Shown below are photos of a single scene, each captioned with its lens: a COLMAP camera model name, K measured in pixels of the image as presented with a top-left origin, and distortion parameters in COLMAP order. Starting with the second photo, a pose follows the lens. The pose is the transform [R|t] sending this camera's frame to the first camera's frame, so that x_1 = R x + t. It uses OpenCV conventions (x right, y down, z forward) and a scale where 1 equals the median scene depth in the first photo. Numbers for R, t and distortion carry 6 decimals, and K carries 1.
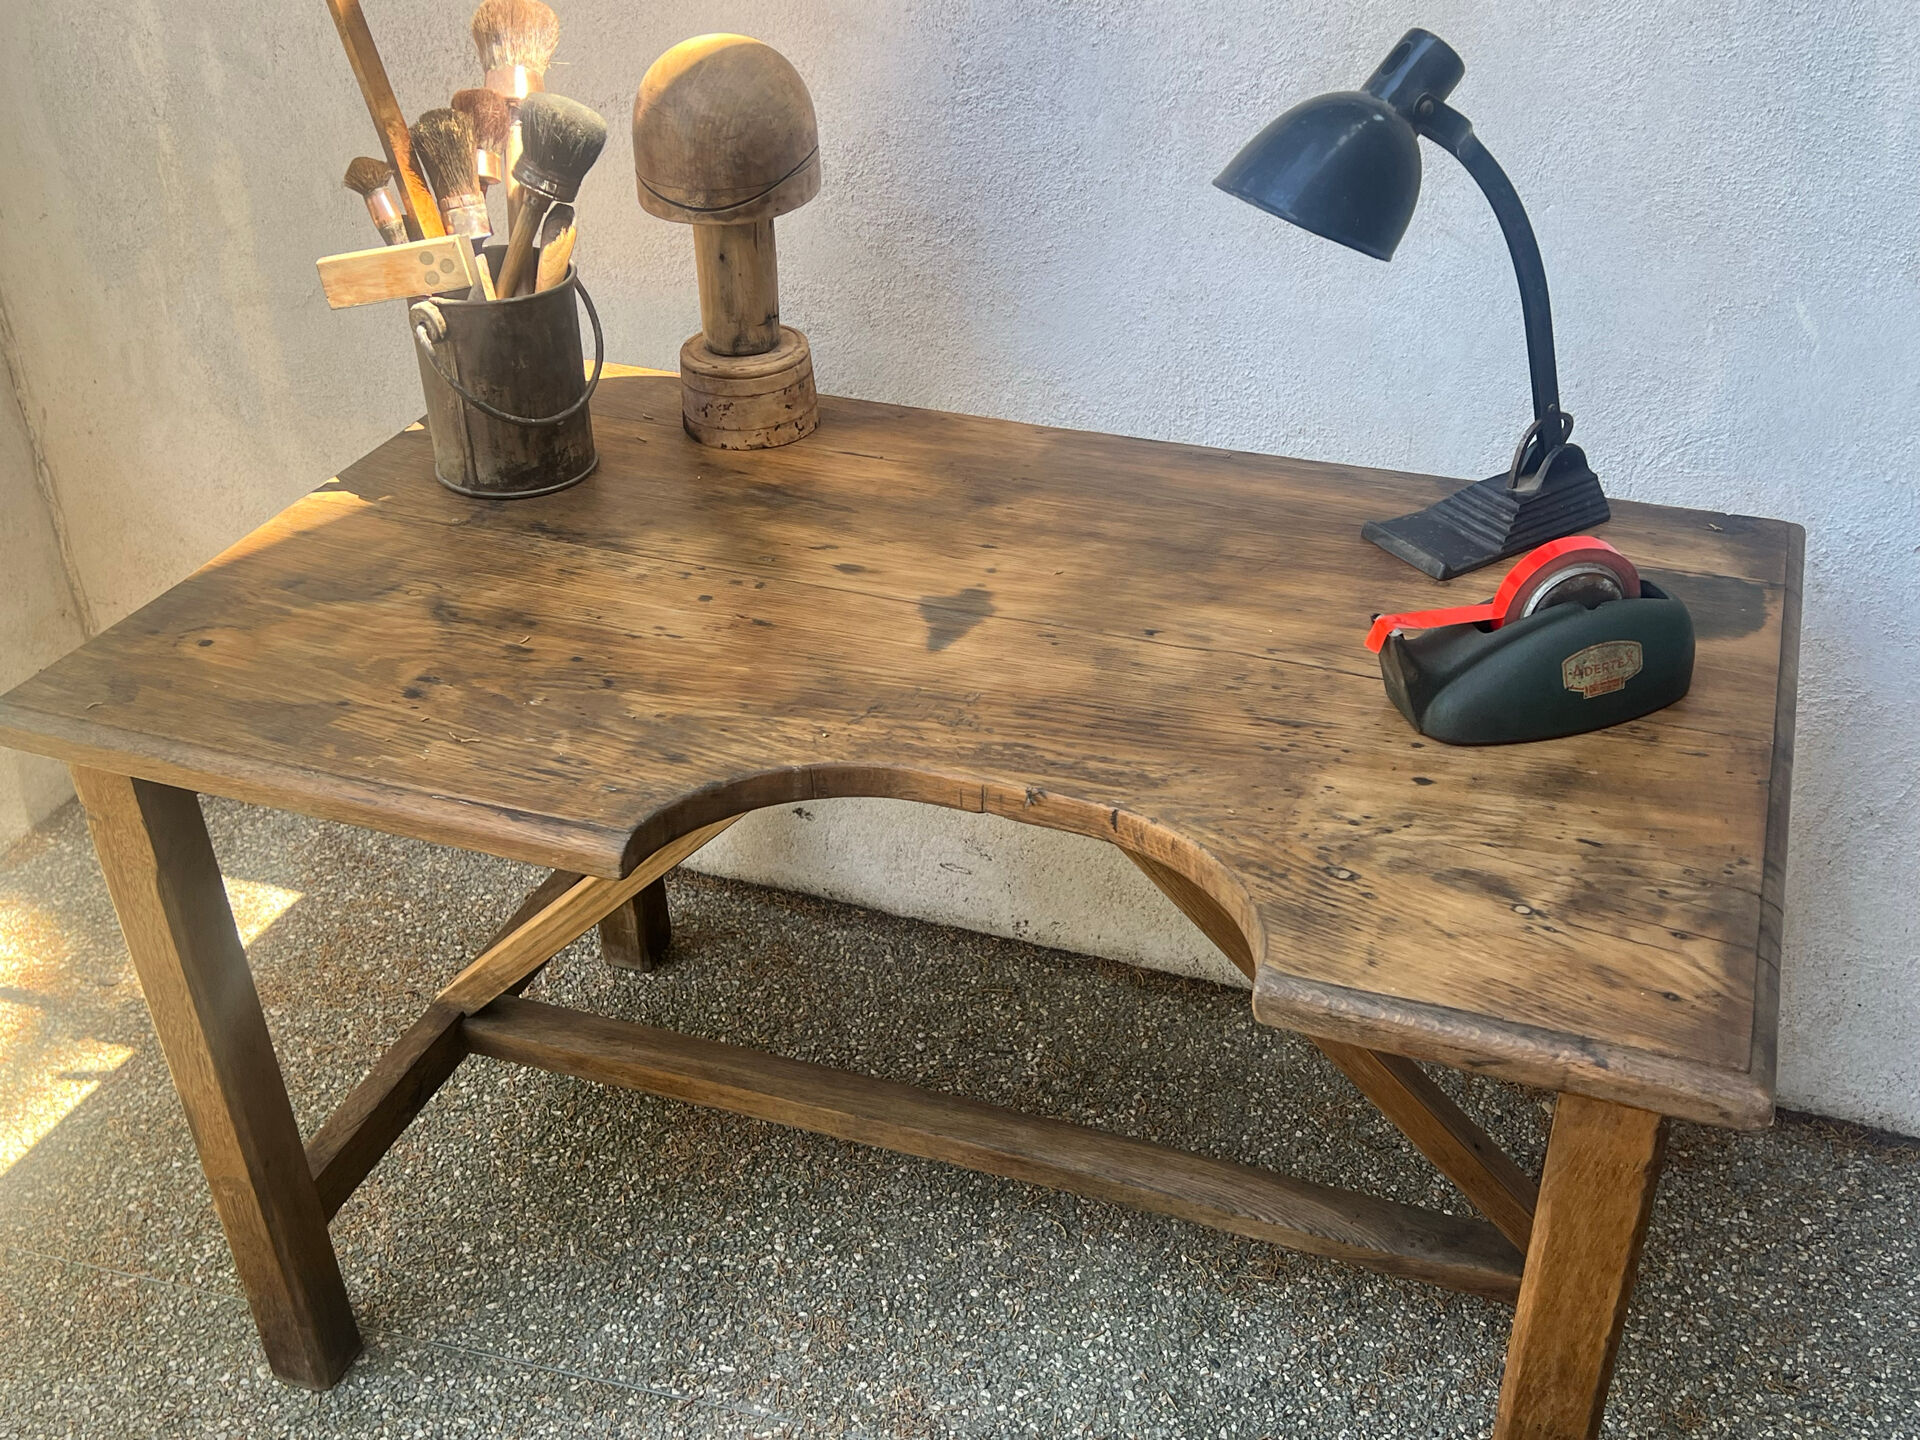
lens RADIAL K [[1985.1, 0, 966.5], [0, 1985.1, 739.2], [0, 0, 1]] dist [0.196925, -0.608926]
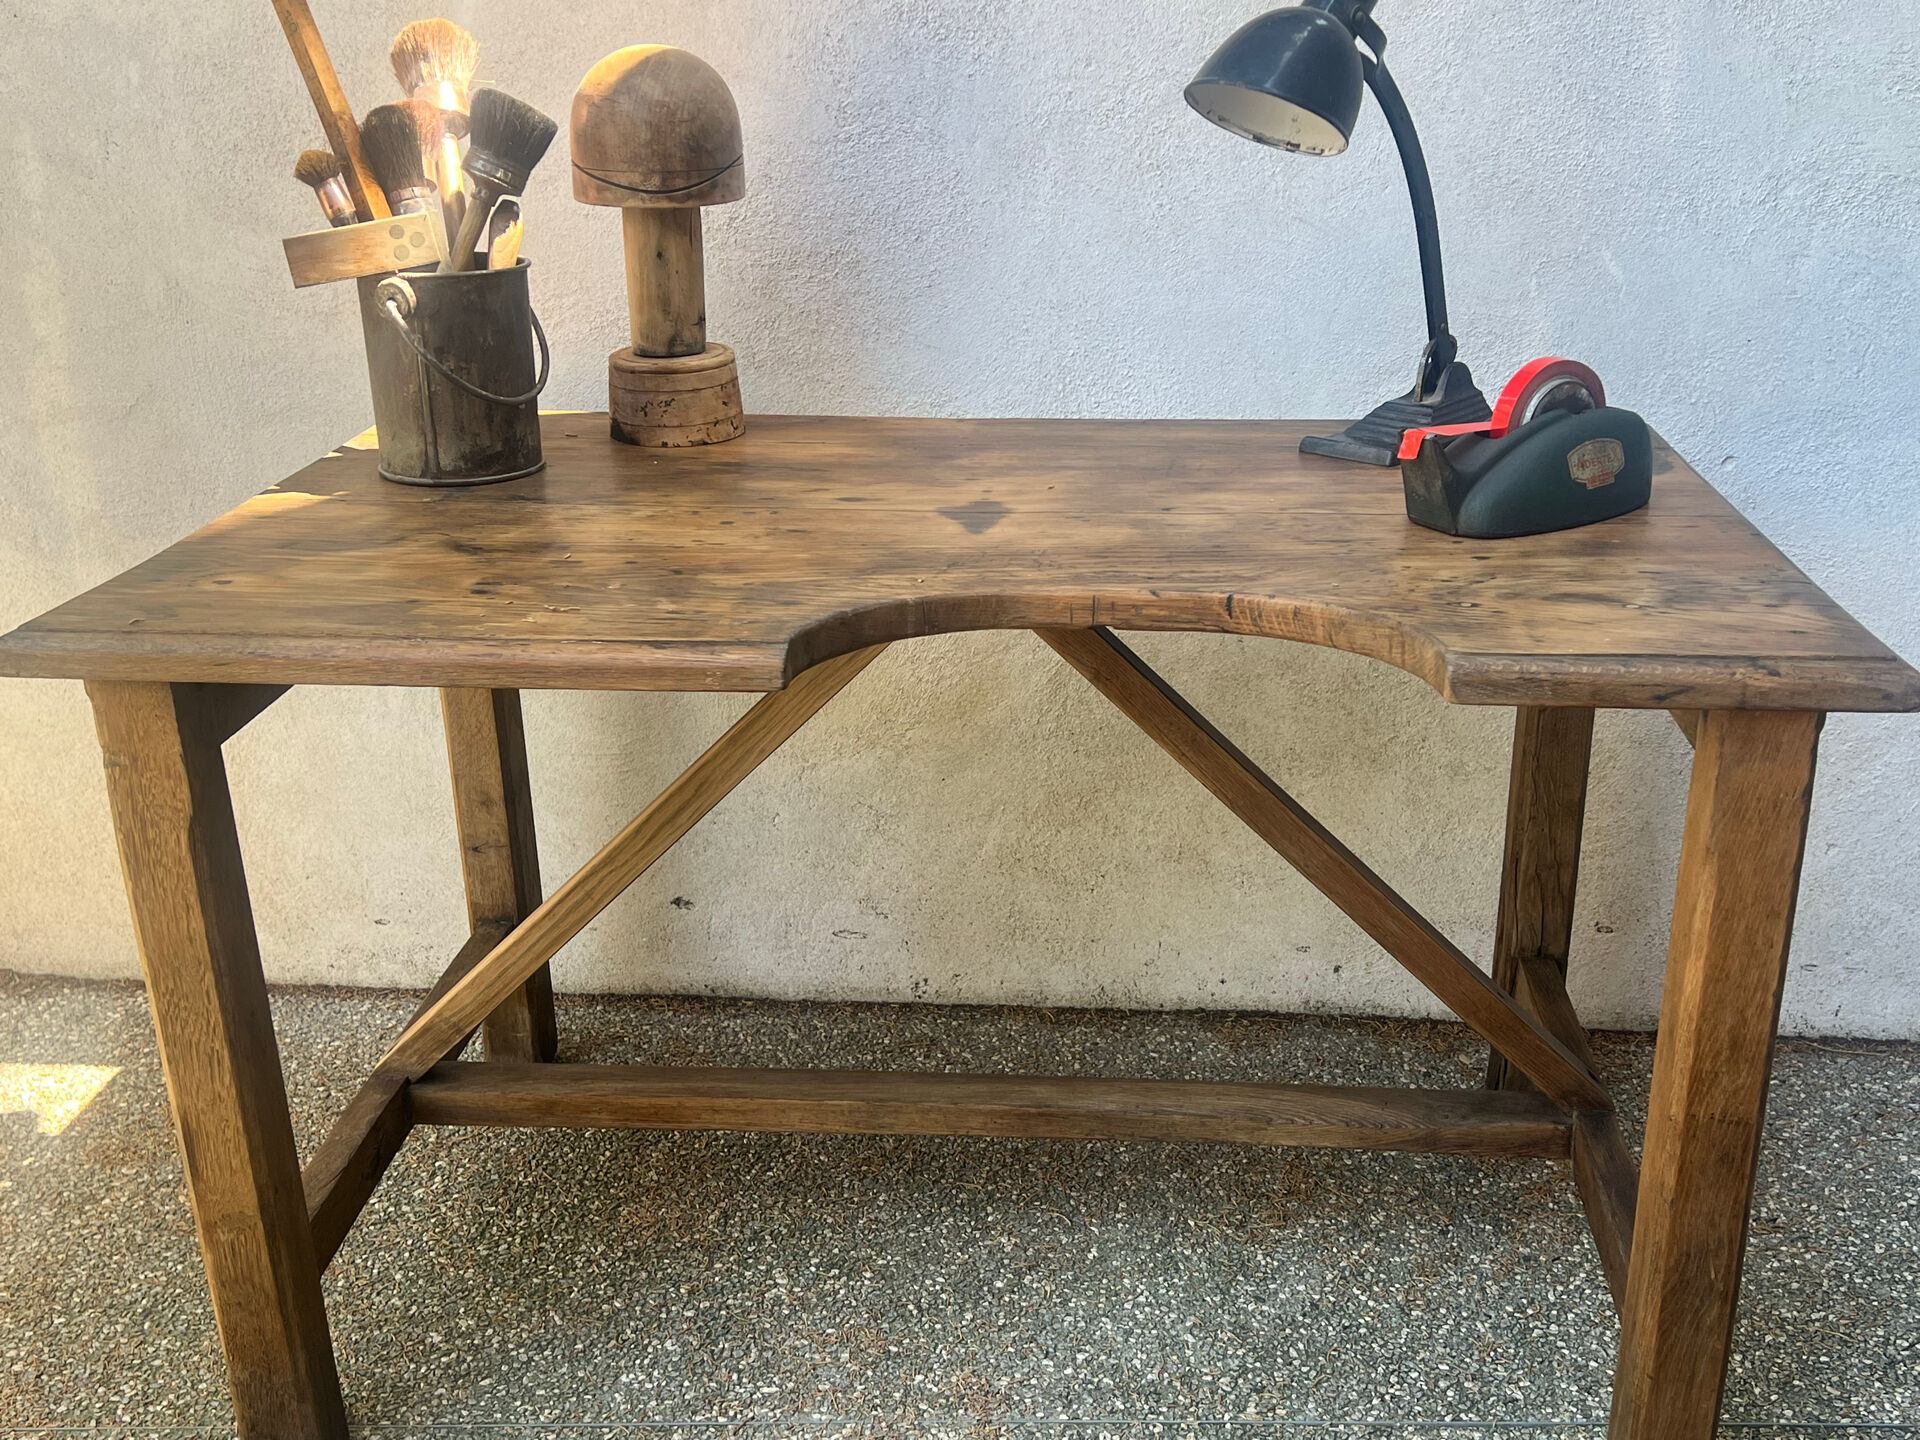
lens RADIAL K [[1990.7, 0, 969.4], [0, 1990.7, 730.9], [0, 0, 1]] dist [0.171181, -0.461405]
pose [[0.964893, -0.086601, 0.247953, -0.242617], [0.135949, 0.972444, -0.189396, 0.213280], [-0.224719, 0.216456, 0.950078, 0.031815]]
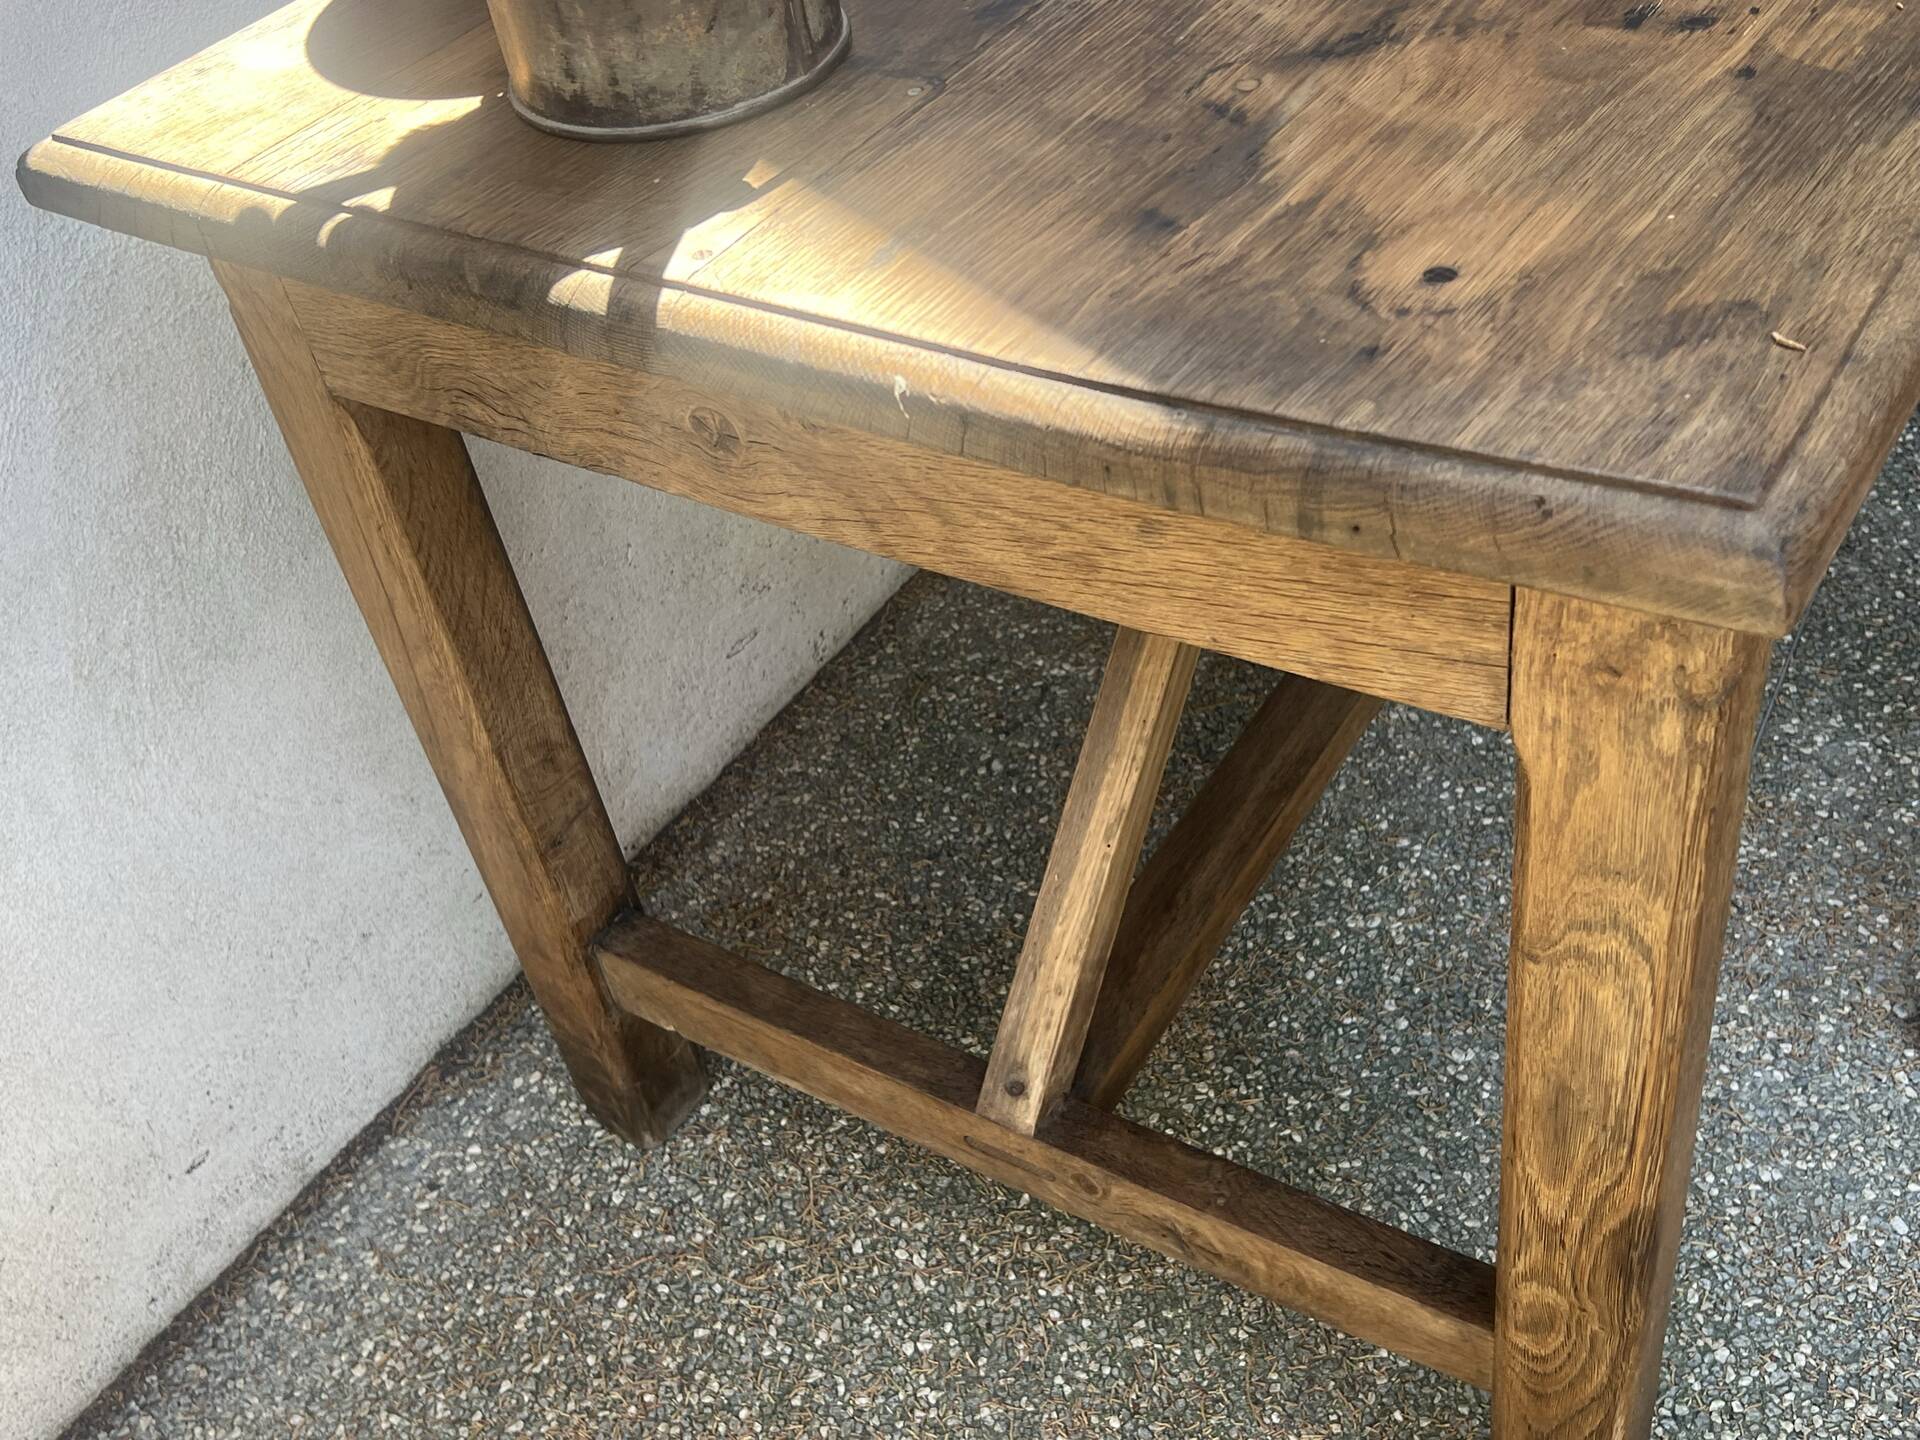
lens RADIAL K [[1996.4, 0, 985.4], [0, 1996.4, 714.7], [0, 0, 1]] dist [0.151342, -0.355037]
pose [[0.215017, -0.649103, 0.729680, -0.650605], [0.630558, 0.662819, 0.403817, -0.182869], [-0.745764, 0.373278, 0.551814, 0.756505]]
